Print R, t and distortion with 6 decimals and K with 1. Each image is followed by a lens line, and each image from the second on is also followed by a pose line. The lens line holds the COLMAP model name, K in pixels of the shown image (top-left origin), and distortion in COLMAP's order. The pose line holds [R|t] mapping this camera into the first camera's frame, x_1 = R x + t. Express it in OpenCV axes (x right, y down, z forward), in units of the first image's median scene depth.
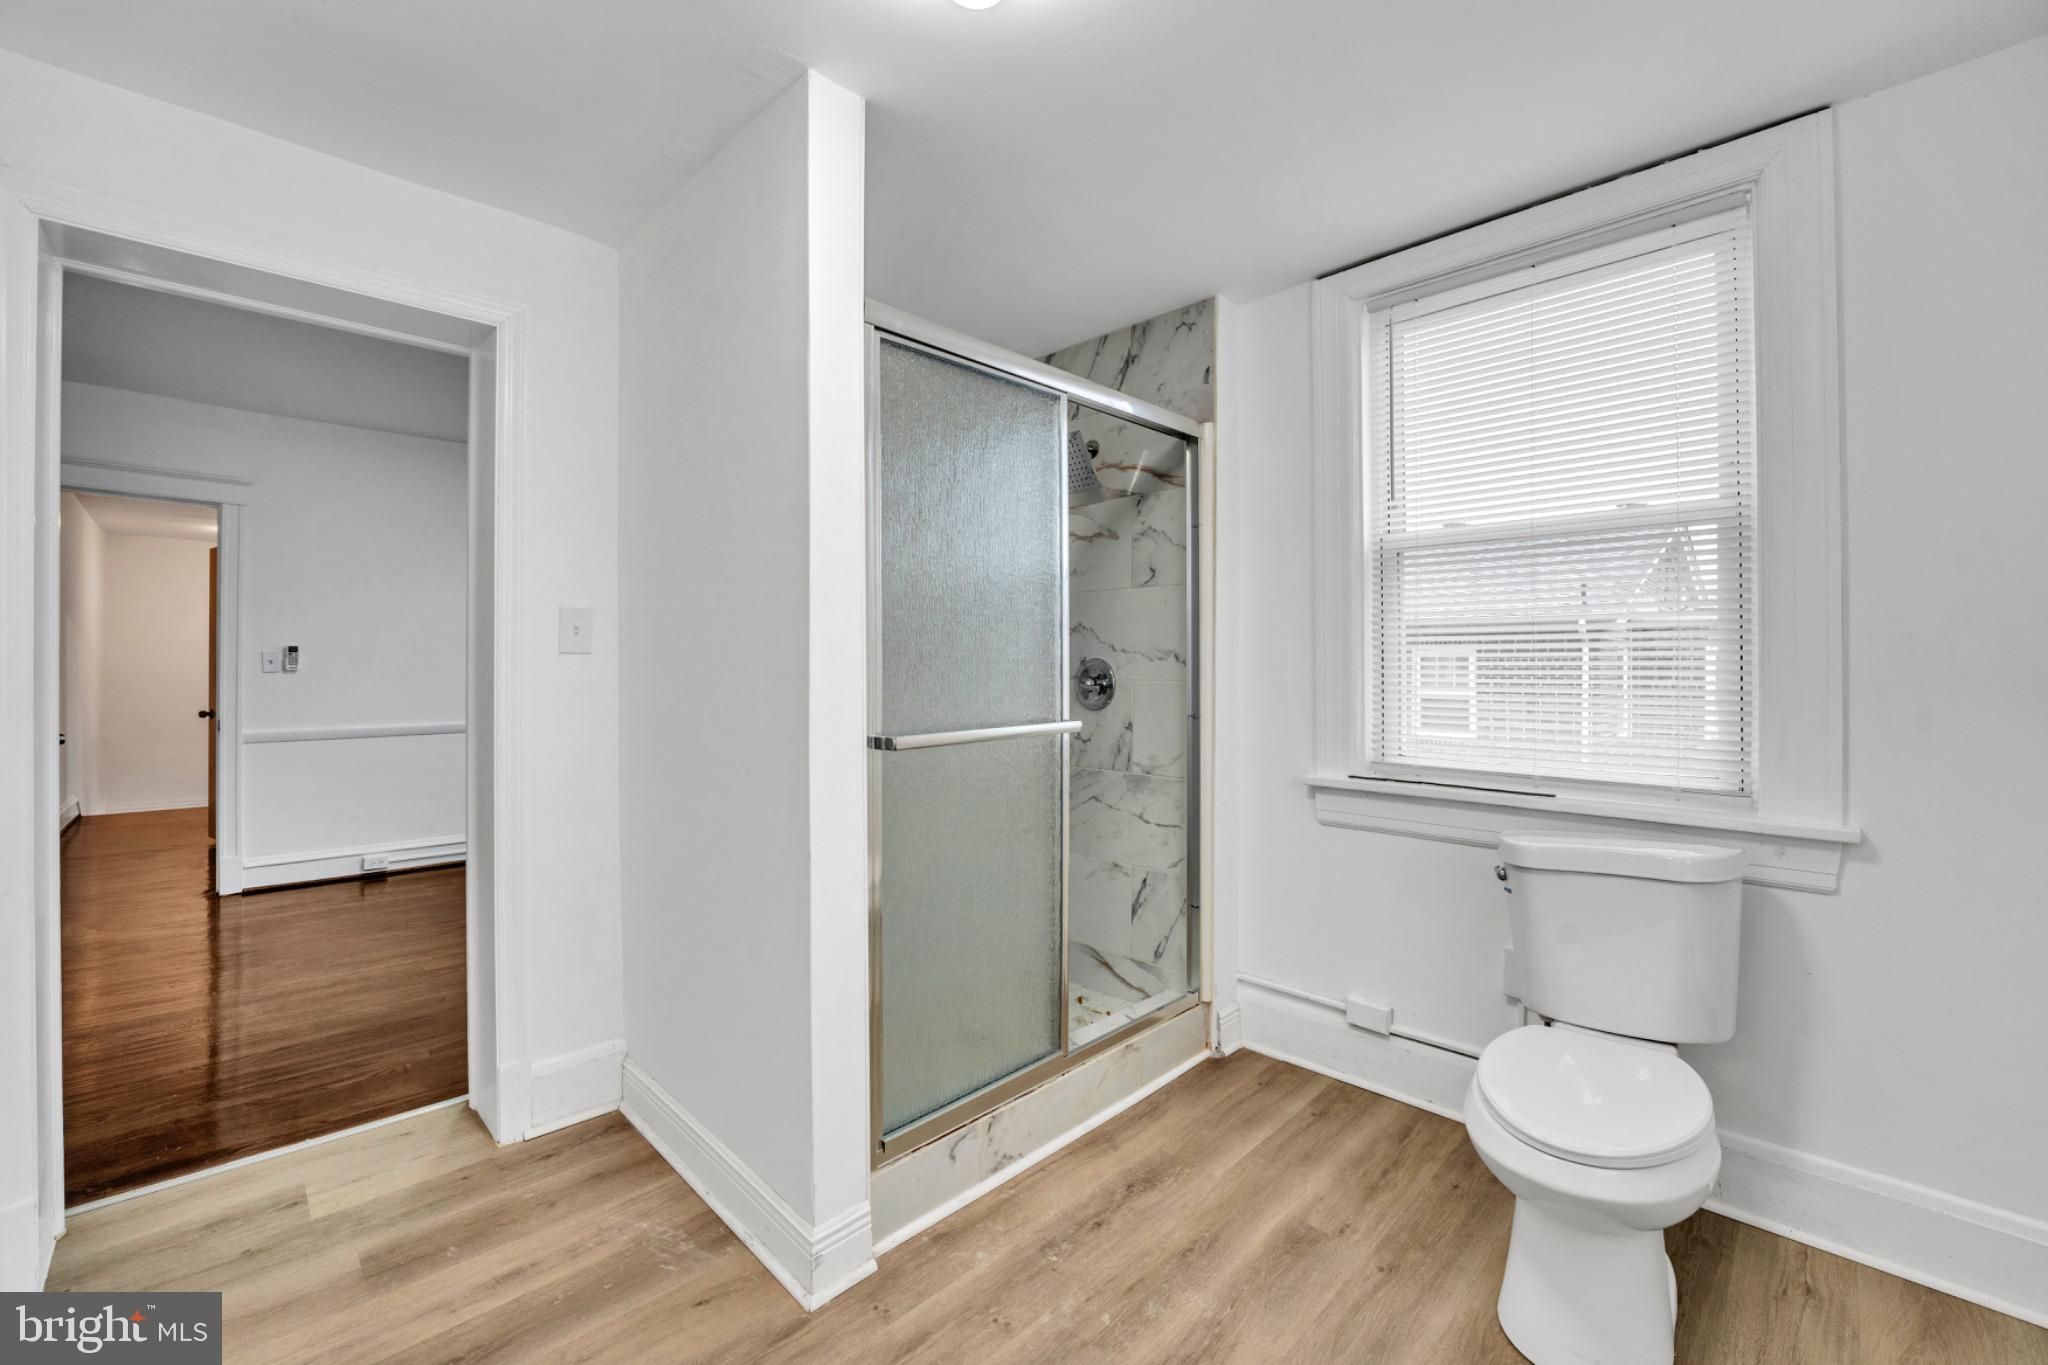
lens RADIAL K [[820.4, 0, 1022.4], [0, 820.4, 674.1], [0, 0, 1]] dist [-0.028914, 0.000468]
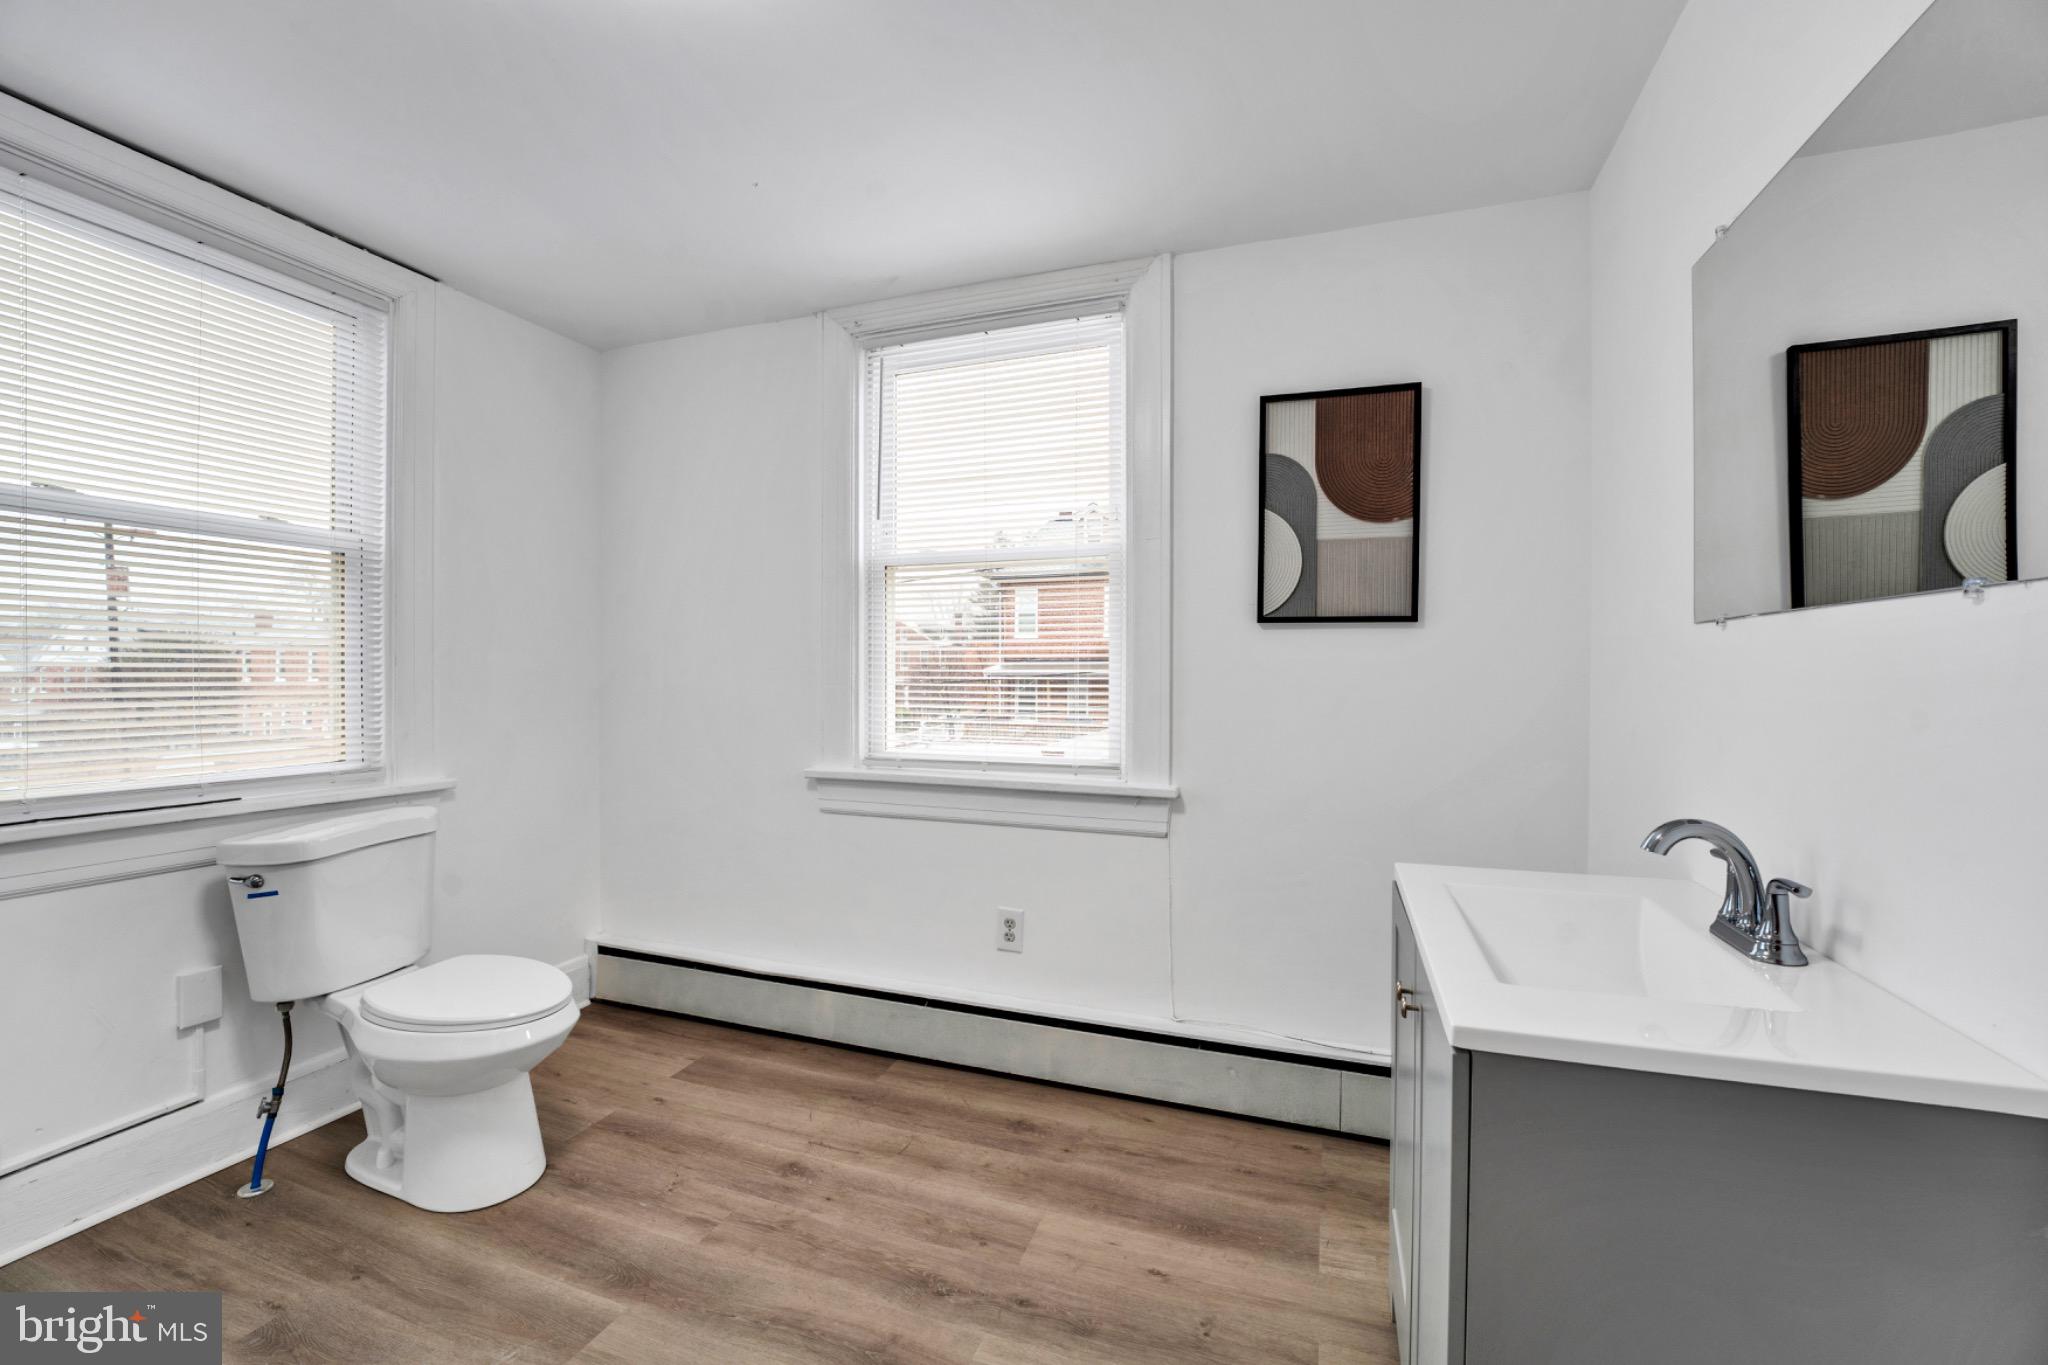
lens RADIAL K [[820.4, 0, 1025.5], [0, 820.4, 678.5], [0, 0, 1]] dist [-0.028914, 0.000468]
pose [[-0.418701, -0.004132, 0.908115, -0.639922], [-0.001671, 0.999991, 0.003780, -0.002630], [-0.908123, 0.000065, -0.418704, 0.539312]]
